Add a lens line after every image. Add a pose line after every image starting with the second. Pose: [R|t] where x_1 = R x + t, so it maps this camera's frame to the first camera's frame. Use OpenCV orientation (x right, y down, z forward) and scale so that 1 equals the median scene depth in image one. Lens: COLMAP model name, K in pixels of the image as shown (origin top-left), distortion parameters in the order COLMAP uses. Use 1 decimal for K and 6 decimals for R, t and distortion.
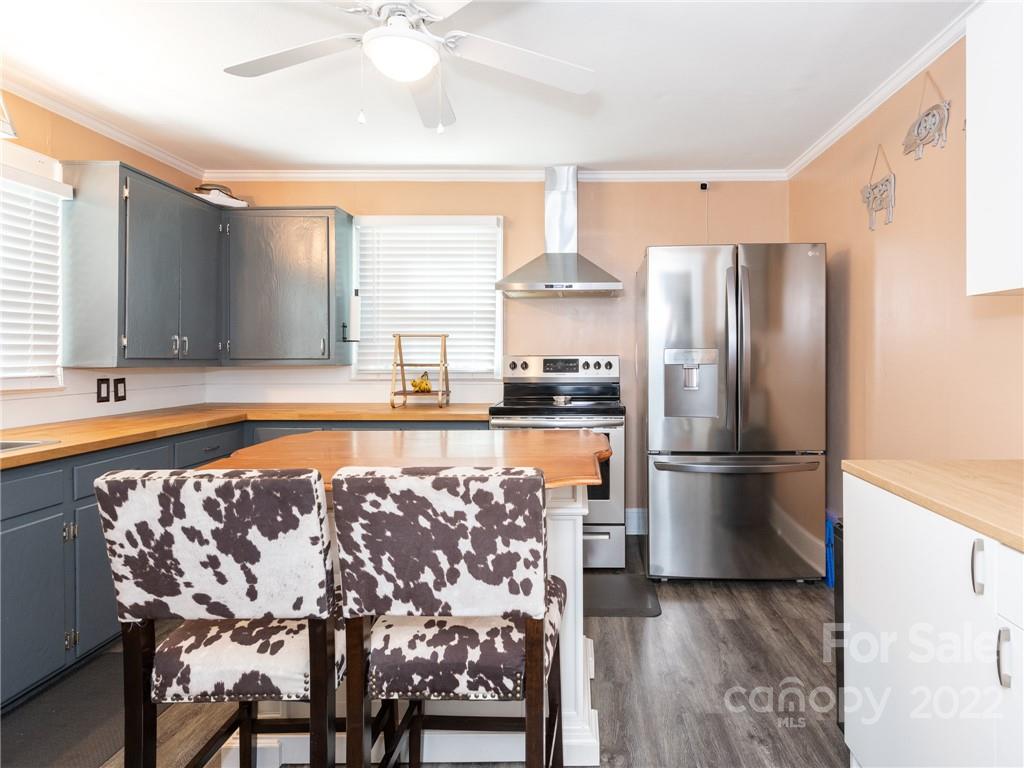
lens RADIAL K [[600.6, 0, 577.1], [0, 600.6, 353.4], [0, 0, 1]] dist [0.003072, -0.010262]
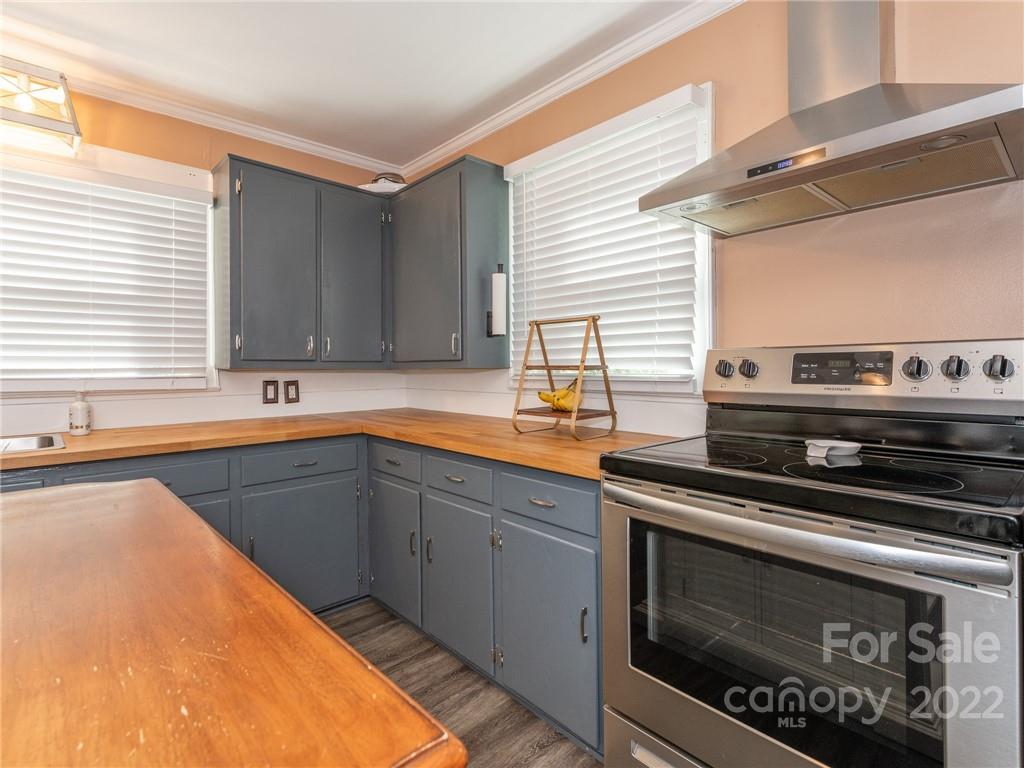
lens RADIAL K [[516.6, 0, 479.1], [0, 516.6, 360.2], [0, 0, 1]] dist [0.025073, -0.000611]
pose [[0.648844, -0.013321, -0.760805, 0.132261], [0.010230, 0.999909, -0.008783, 0.021689], [0.760853, -0.002084, 0.648921, 0.810444]]
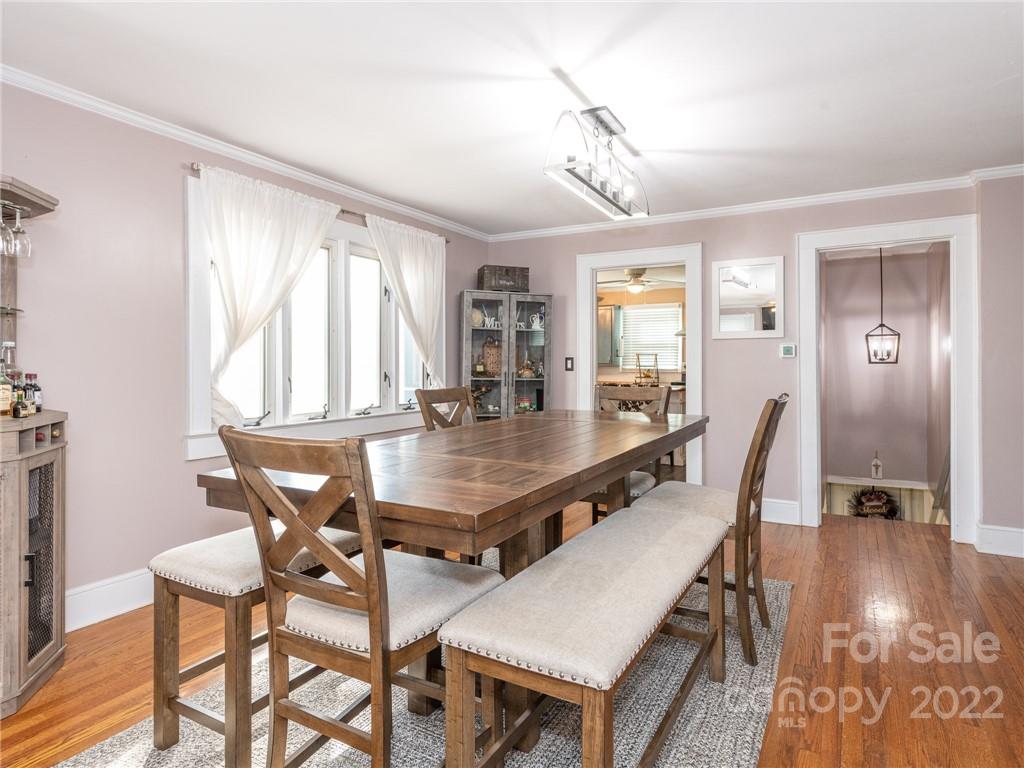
lens RADIAL K [[582.3, 0, 512.5], [0, 582.3, 355.1], [0, 0, 1]] dist [0.001536, 0.000012]
pose [[0.865954, -0.005334, -0.500096, 0.639907], [0.003606, 0.999984, -0.004421, -0.023774], [0.500111, 0.002025, 0.865959, -1.878734]]
